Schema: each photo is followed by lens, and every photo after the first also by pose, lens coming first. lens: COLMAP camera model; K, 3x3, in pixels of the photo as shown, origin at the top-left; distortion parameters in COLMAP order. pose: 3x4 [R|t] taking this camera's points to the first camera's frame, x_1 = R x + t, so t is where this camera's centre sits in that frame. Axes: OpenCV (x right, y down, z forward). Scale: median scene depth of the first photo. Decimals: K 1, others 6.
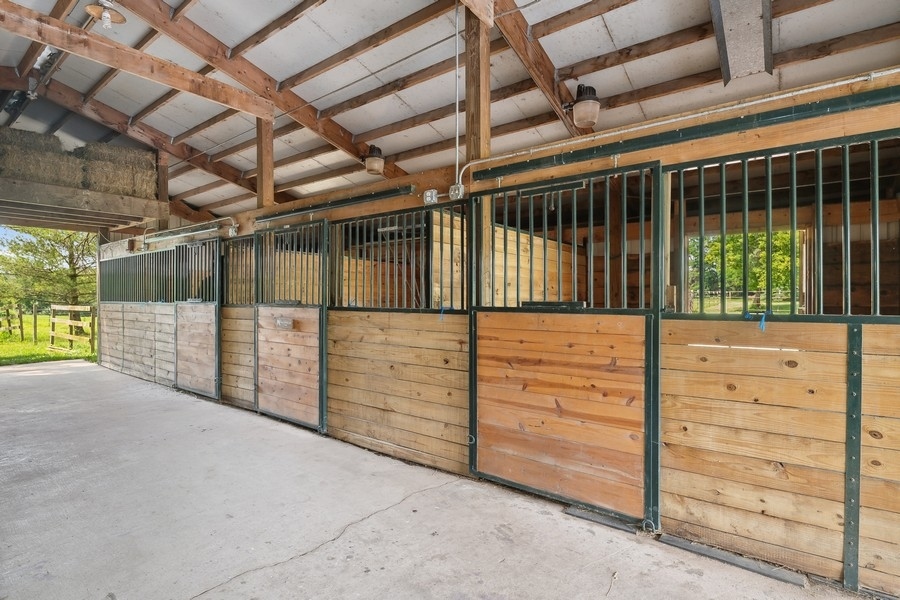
lens RADIAL K [[382.5, 0, 450.4], [0, 382.5, 293.5], [0, 0, 1]] dist [-0.001866, -0.000176]
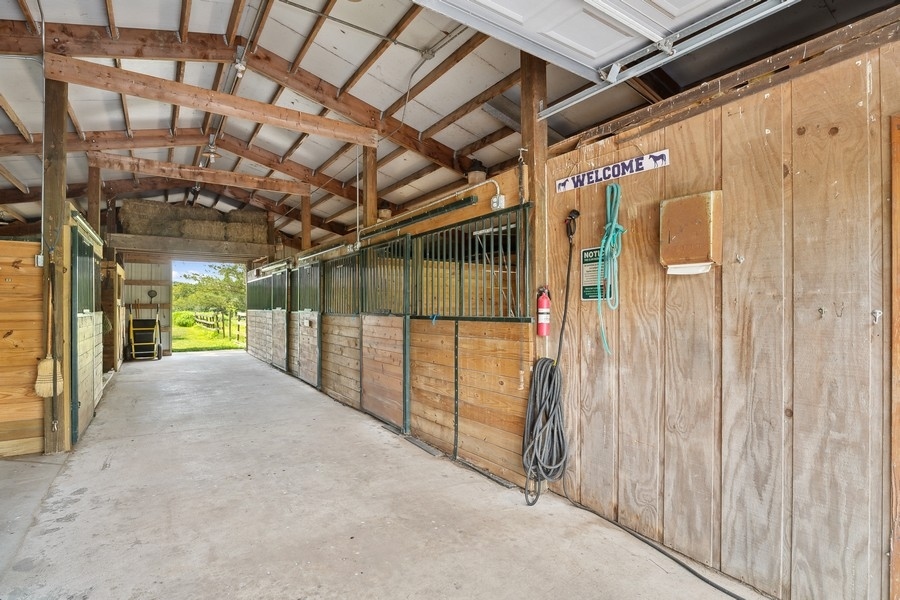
lens RADIAL K [[439.9, 0, 450.0], [0, 439.9, 300.0], [0, 0, 1]] dist [0.000296, -0.000029]
pose [[0.918399, -0.006860, -0.395597, 0.614208], [0.004945, 0.999971, -0.005861, -0.004135], [0.395626, 0.003427, 0.918405, -0.337975]]
